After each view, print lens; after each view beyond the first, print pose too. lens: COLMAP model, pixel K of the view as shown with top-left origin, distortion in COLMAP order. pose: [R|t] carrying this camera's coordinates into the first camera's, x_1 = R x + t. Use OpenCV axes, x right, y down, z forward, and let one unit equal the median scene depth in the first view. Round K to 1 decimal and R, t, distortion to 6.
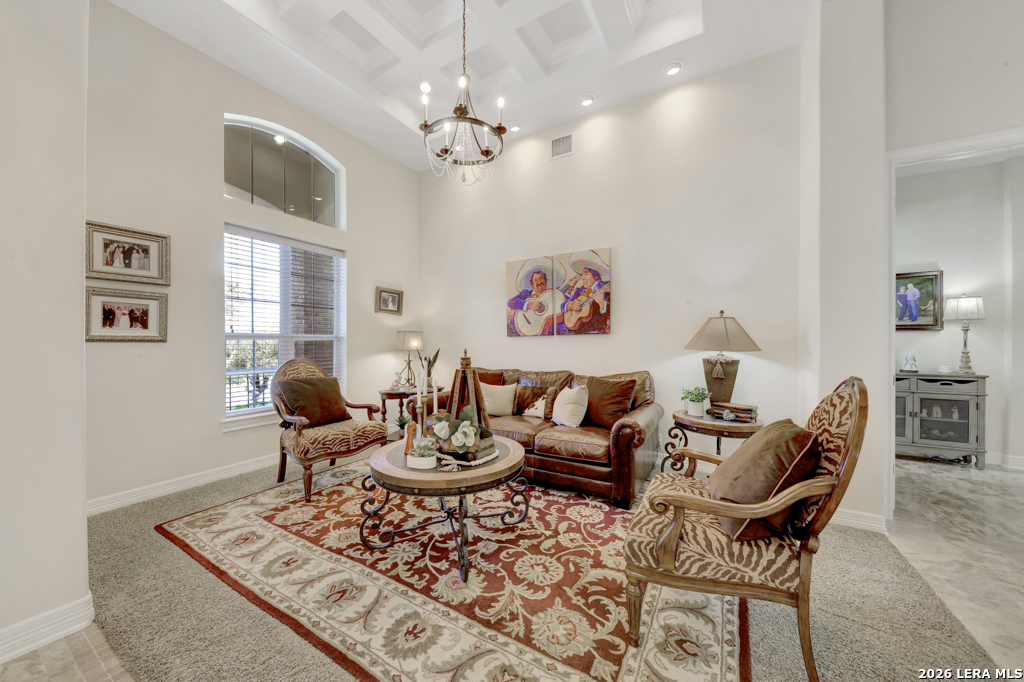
lens RADIAL K [[356.2, 0, 514.4], [0, 356.2, 336.6], [0, 0, 1]] dist [0.015823, -0.005395]
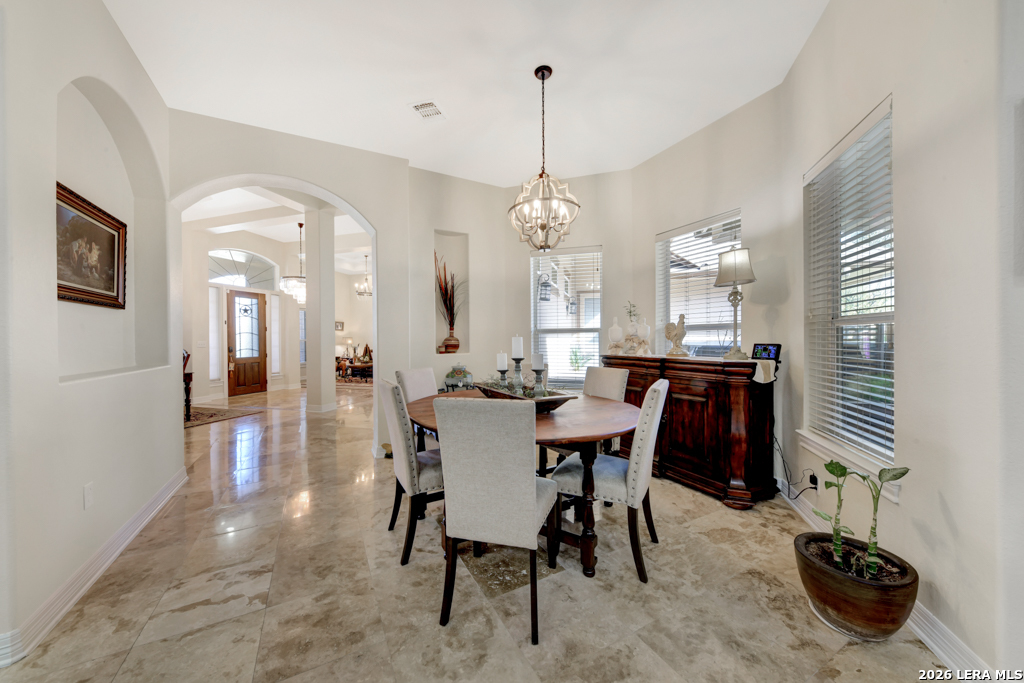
lens RADIAL K [[356.2, 0, 514.4], [0, 356.2, 337.1], [0, 0, 1]] dist [0.015823, -0.005395]
pose [[0.976933, -0.011913, 0.213212, 0.490799], [0.010281, 0.999909, 0.008763, -0.036298], [-0.213297, -0.006369, 0.976967, -2.560366]]
